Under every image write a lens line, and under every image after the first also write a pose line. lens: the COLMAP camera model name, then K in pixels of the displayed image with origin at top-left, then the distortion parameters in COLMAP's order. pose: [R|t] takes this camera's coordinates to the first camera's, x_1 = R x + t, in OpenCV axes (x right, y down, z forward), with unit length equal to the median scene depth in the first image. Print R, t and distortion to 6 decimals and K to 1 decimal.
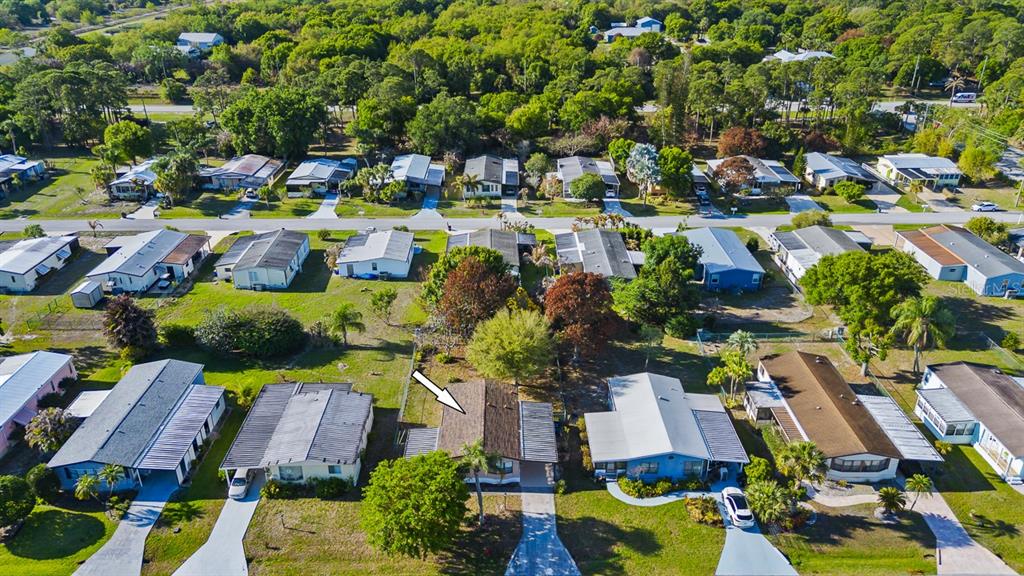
lens RADIAL K [[707.9, 0, 510.9], [0, 707.9, 307.1], [0, 0, 1]] dist [0.077747, -0.079117]
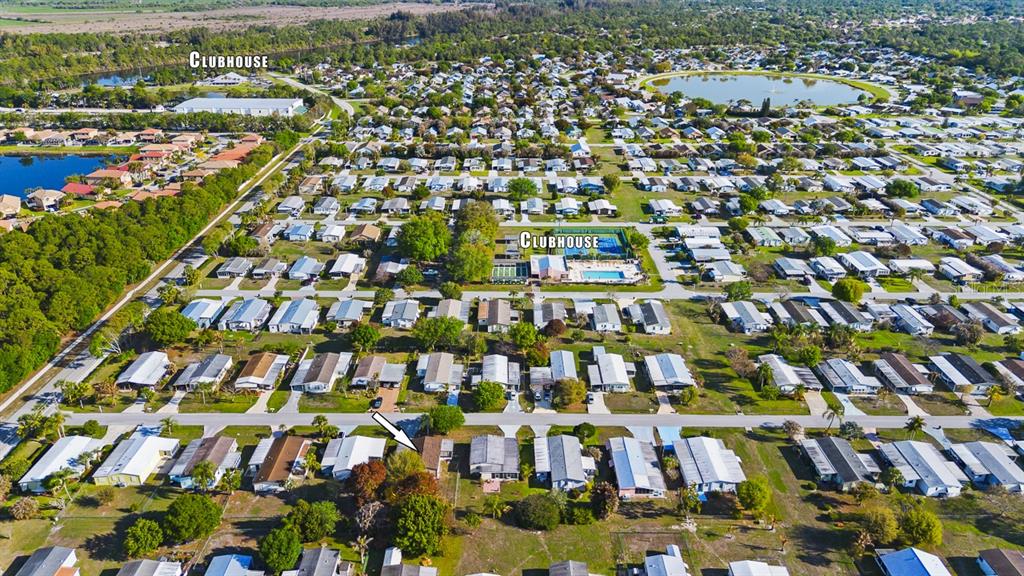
lens RADIAL K [[731.9, 0, 512.5], [0, 731.9, 261.6], [0, 0, 1]] dist [0.079214, -0.088106]
pose [[-0.999996, -0.002562, 0.000858, -0.206213], [-0.001021, 0.652389, 0.757884, -1.317516], [-0.002501, 0.757880, -0.652389, 1.275574]]
